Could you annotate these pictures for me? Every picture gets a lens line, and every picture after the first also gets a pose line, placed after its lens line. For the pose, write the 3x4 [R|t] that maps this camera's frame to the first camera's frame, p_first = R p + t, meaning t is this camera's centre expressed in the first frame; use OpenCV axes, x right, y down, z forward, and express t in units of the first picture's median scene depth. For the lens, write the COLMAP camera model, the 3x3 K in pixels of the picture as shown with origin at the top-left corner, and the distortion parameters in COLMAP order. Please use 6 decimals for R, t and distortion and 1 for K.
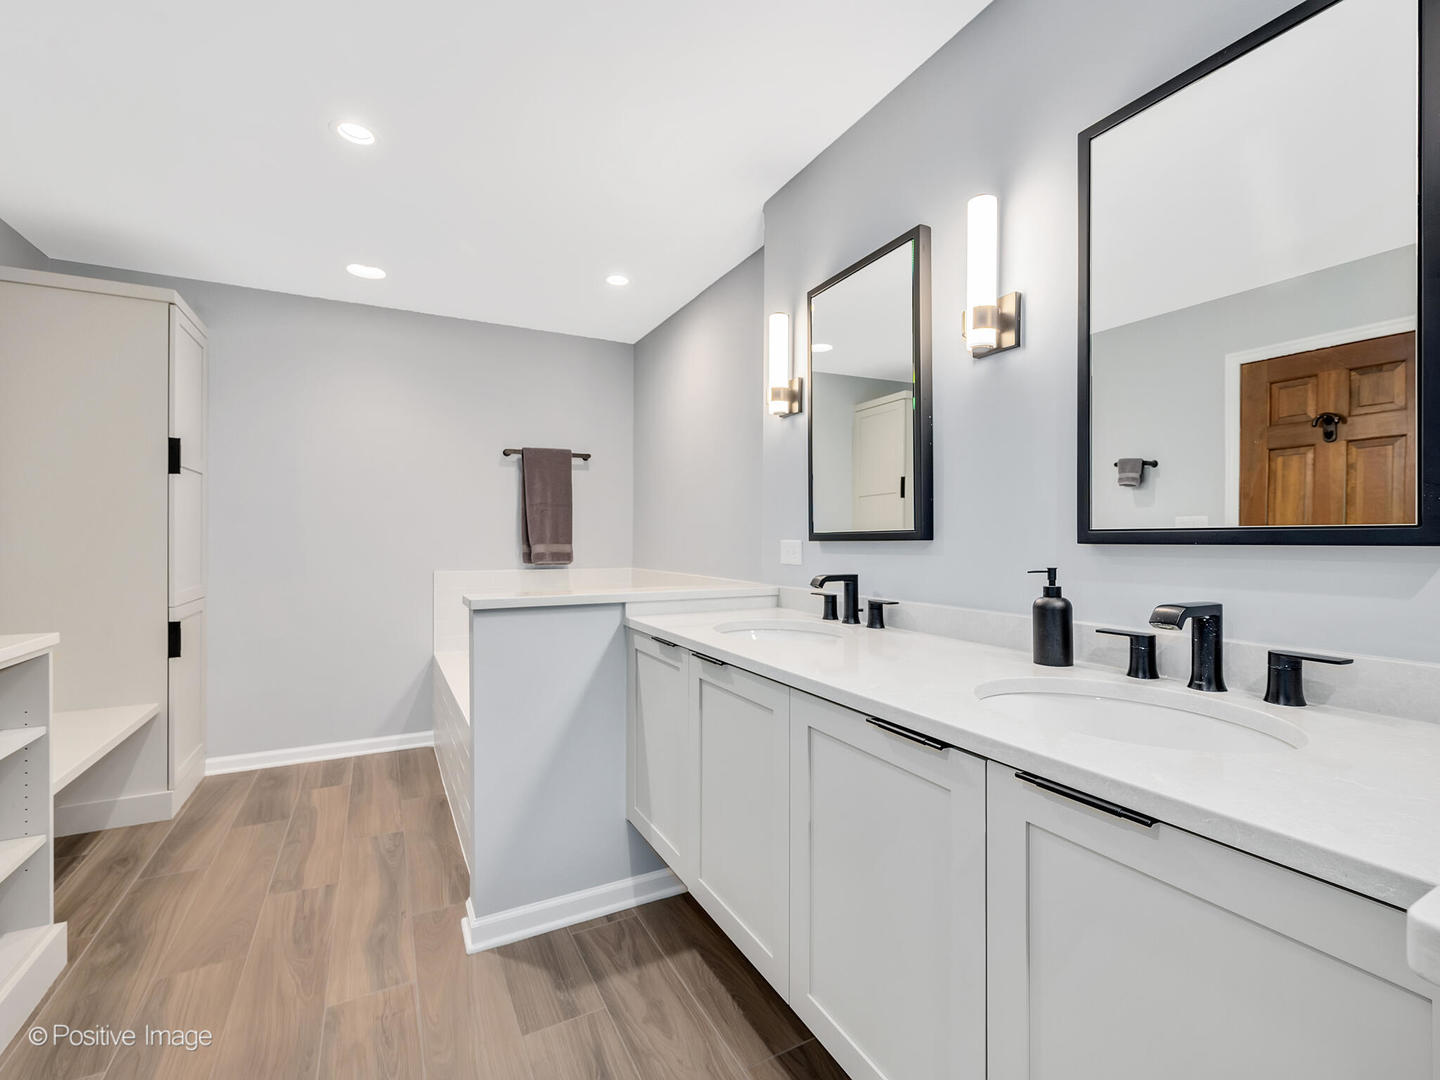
lens RADIAL K [[692.1, 0, 749.4], [0, 692.1, 534.9], [0, 0, 1]] dist [0.000146, -0.001774]
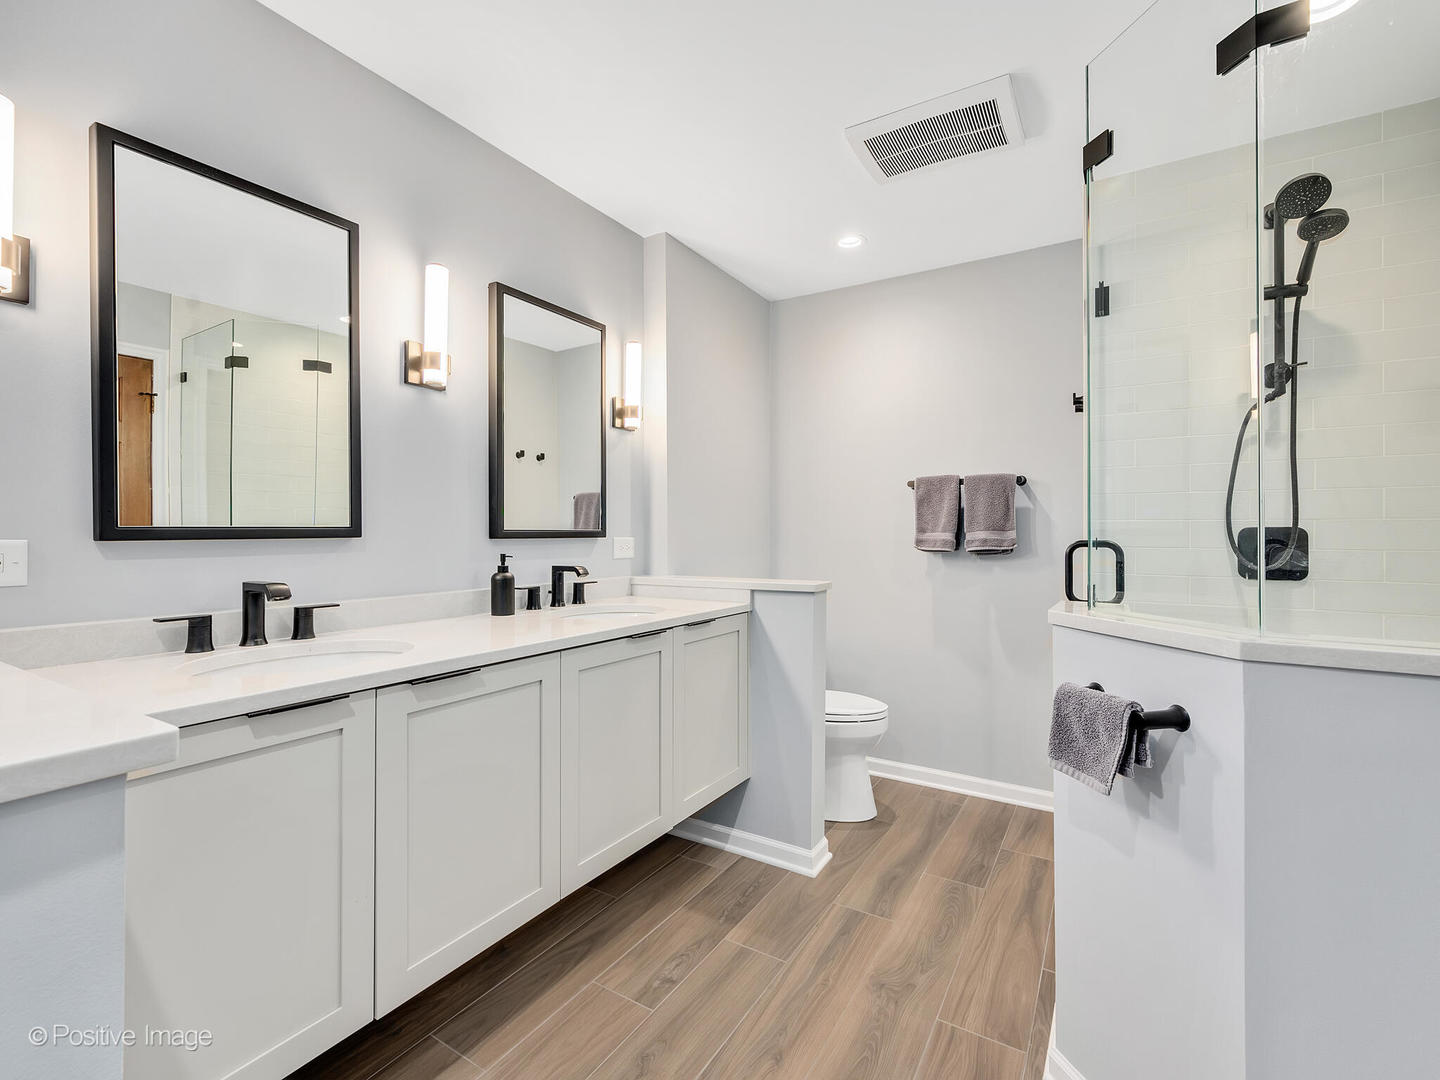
lens RADIAL K [[692.1, 0, 749.4], [0, 692.1, 534.9], [0, 0, 1]] dist [0.000146, -0.001774]
pose [[-0.554731, -0.001456, 0.832029, -0.270836], [-0.003178, 0.999995, -0.000369, 0.000816], [-0.832024, -0.002849, -0.554732, 0.320617]]
